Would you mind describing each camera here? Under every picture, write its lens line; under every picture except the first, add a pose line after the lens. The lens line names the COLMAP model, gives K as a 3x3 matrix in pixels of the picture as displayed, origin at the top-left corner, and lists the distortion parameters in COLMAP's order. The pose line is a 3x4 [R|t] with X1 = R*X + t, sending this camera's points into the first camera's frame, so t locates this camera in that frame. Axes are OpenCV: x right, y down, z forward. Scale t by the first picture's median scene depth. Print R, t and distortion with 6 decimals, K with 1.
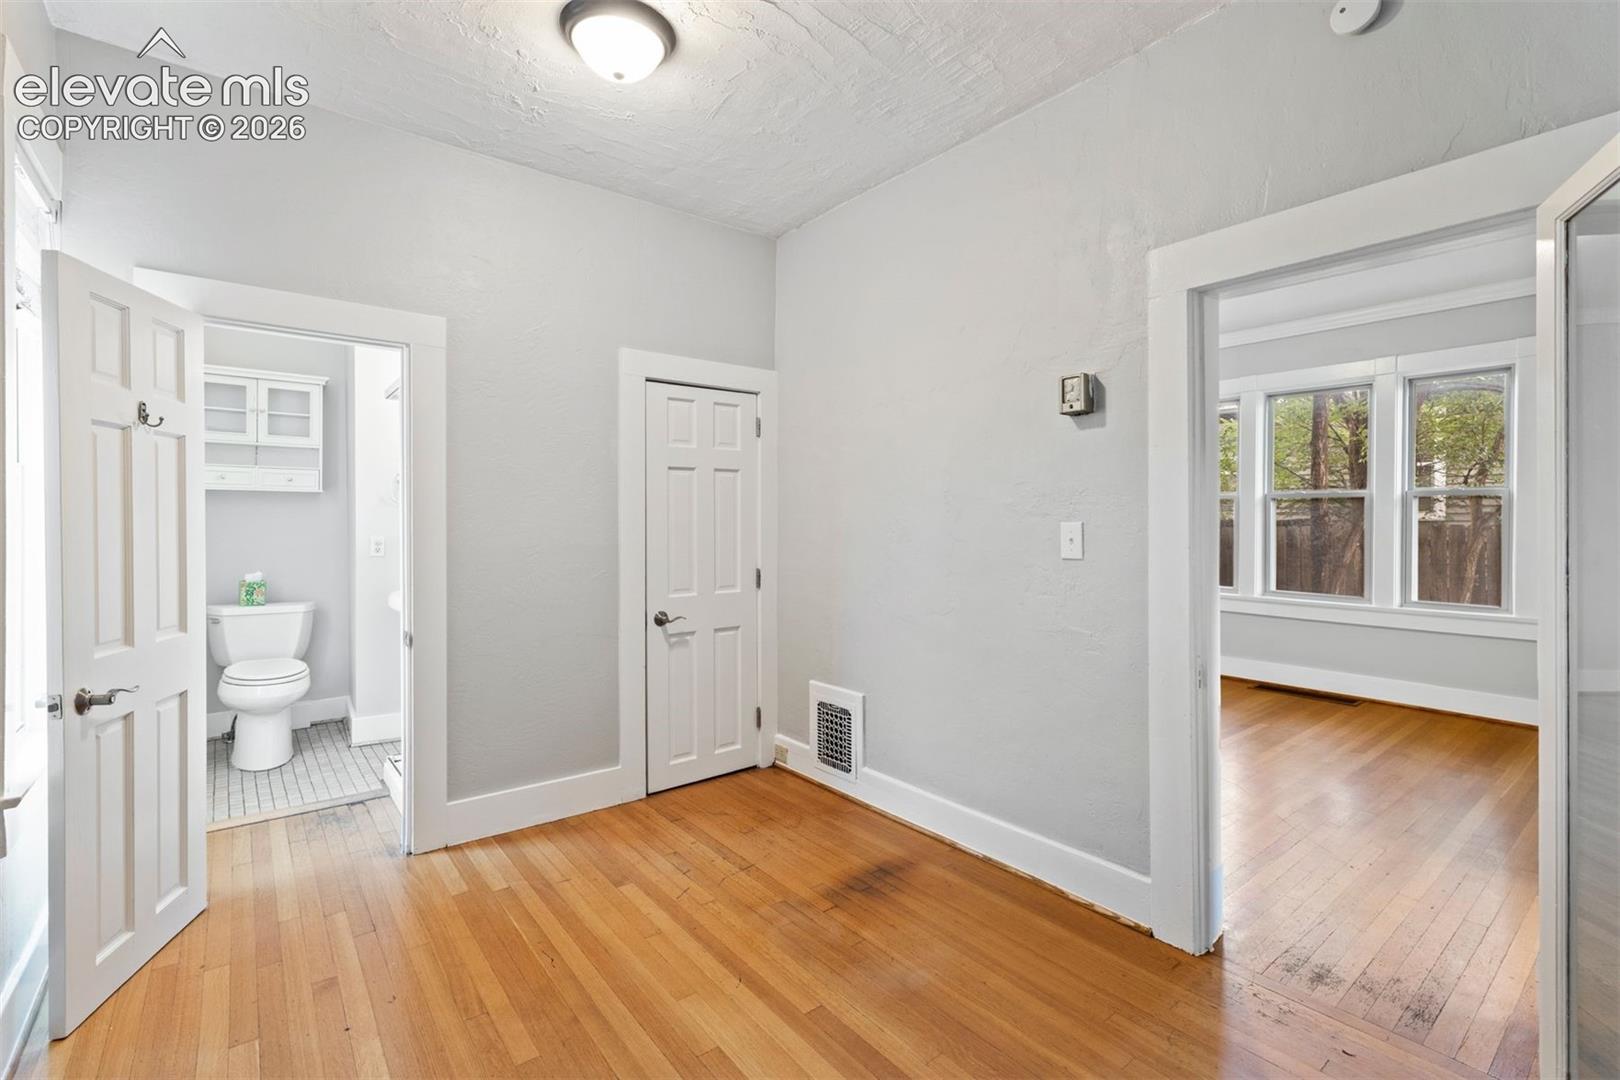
lens RADIAL K [[740.6, 0, 816.0], [0, 740.6, 529.8], [0, 0, 1]] dist [-0.000009, -0.000128]
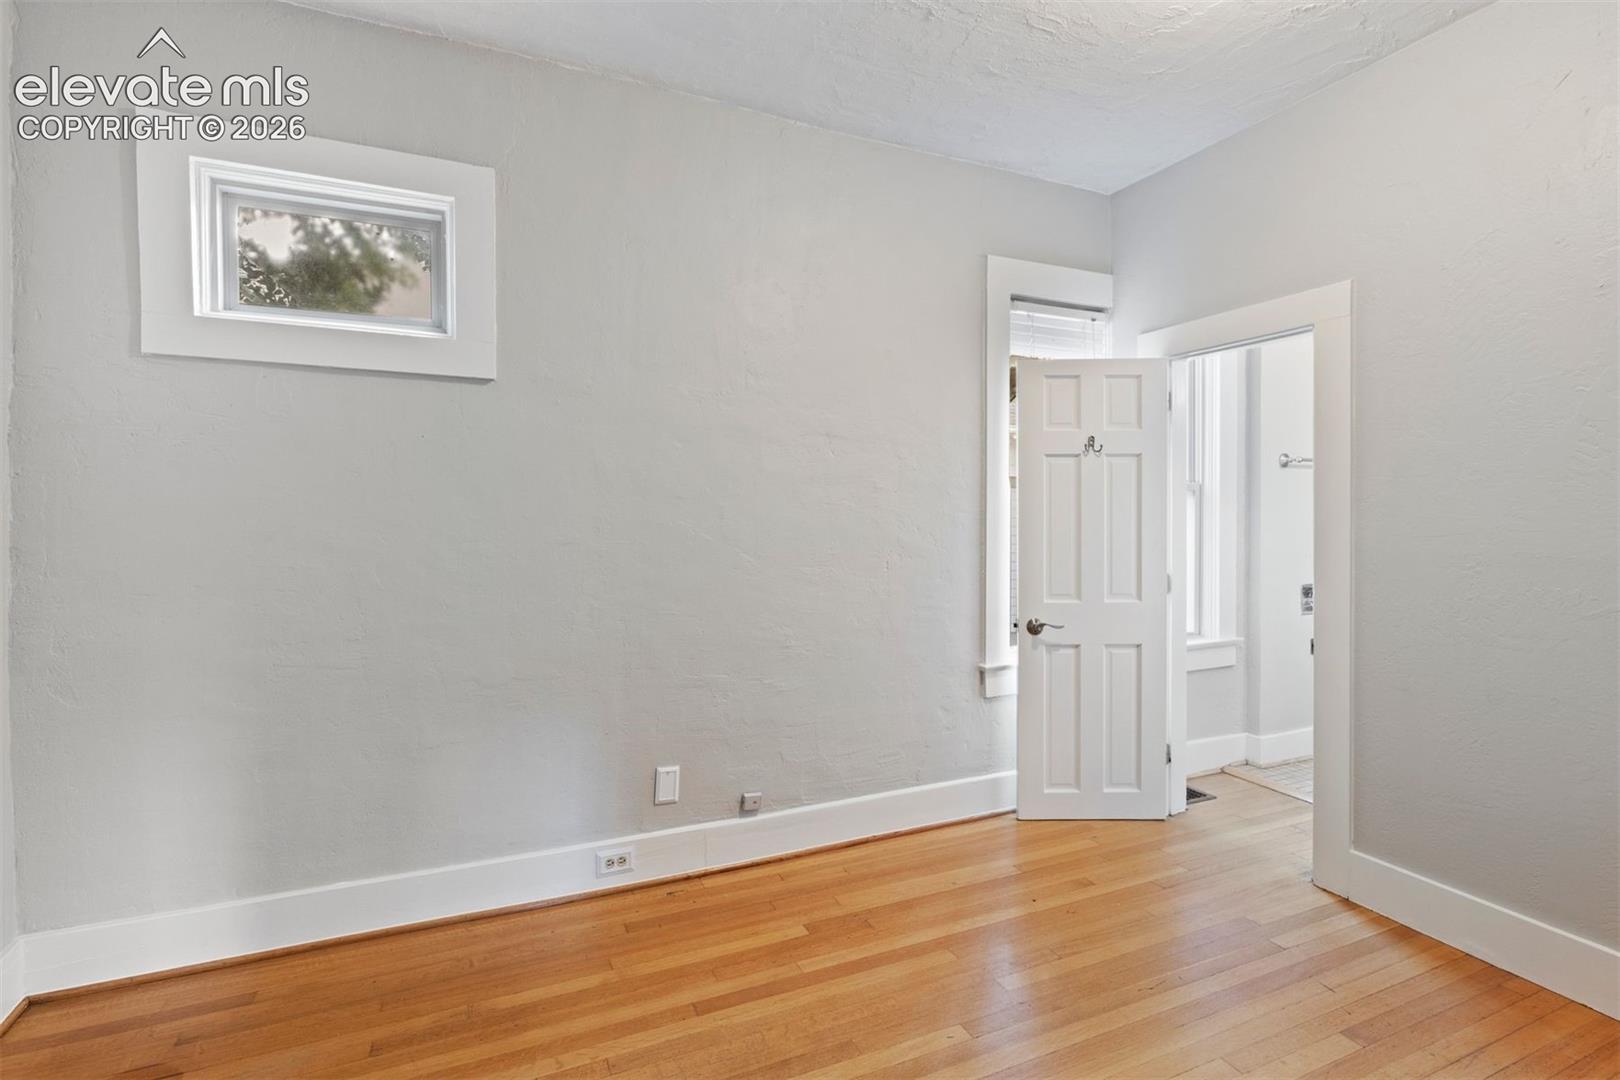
lens RADIAL K [[748.1, 0, 810.0], [0, 748.1, 540.0], [0, 0, 1]] dist [-0.001017, 0.000005]
pose [[-0.247205, 0.027385, -0.968576, 0.538652], [-0.019354, 0.999262, 0.033193, -0.004056], [0.968770, 0.026951, -0.246492, 0.671006]]
